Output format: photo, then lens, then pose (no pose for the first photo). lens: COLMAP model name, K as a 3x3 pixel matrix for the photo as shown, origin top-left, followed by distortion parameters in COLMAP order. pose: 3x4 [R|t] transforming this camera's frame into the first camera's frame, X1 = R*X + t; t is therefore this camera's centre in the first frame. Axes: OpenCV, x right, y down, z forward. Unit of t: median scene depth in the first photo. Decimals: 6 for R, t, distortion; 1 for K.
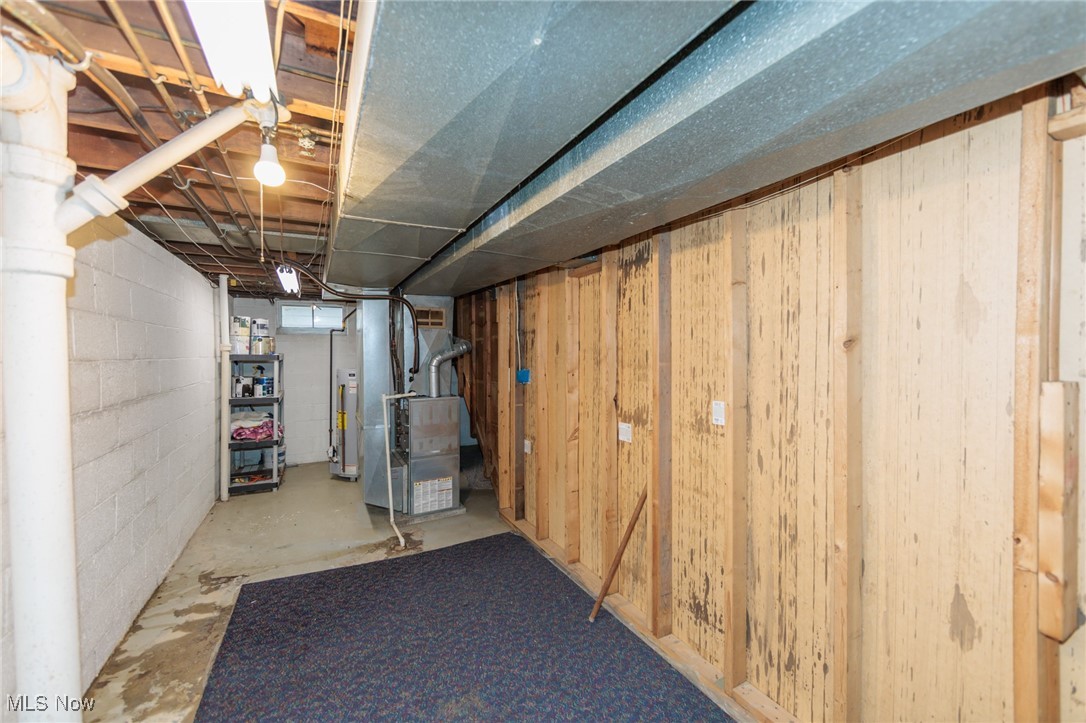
lens RADIAL K [[432.1, 0, 545.0], [0, 432.1, 356.8], [0, 0, 1]] dist [-0.001276, 0.000286]
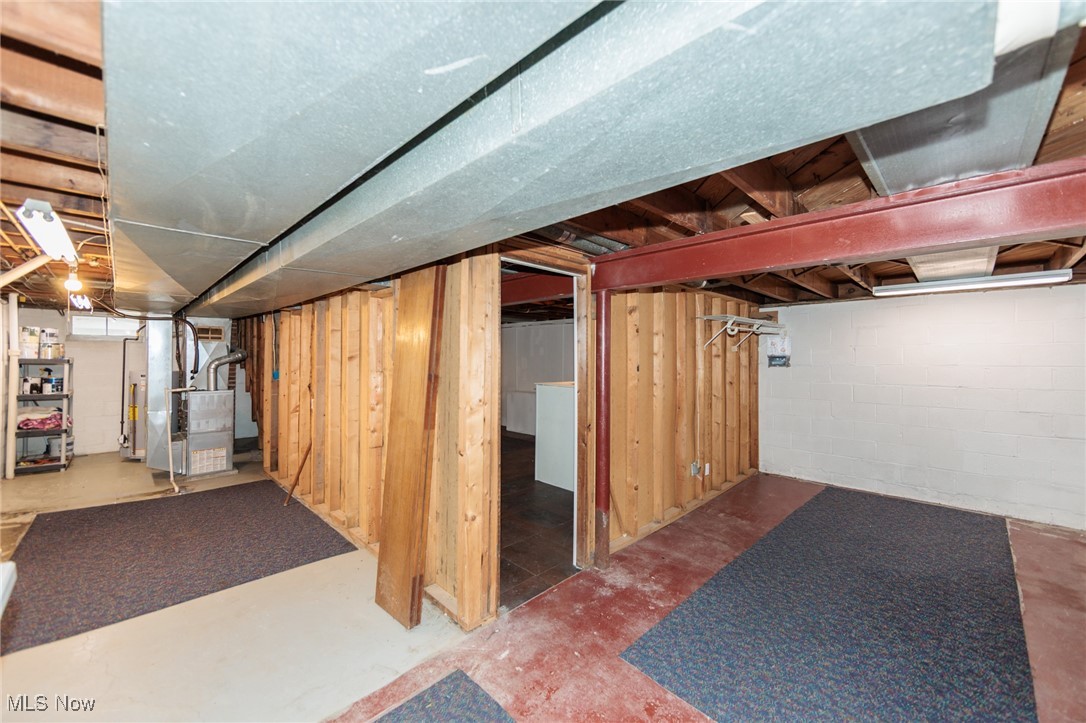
lens RADIAL K [[432.1, 0, 545.0], [0, 432.1, 356.8], [0, 0, 1]] dist [-0.001276, 0.000286]
pose [[0.958099, 0.010757, 0.286235, 0.334264], [-0.006956, 0.999874, -0.014292, -0.002919], [-0.286353, 0.011702, 0.958053, -0.573868]]
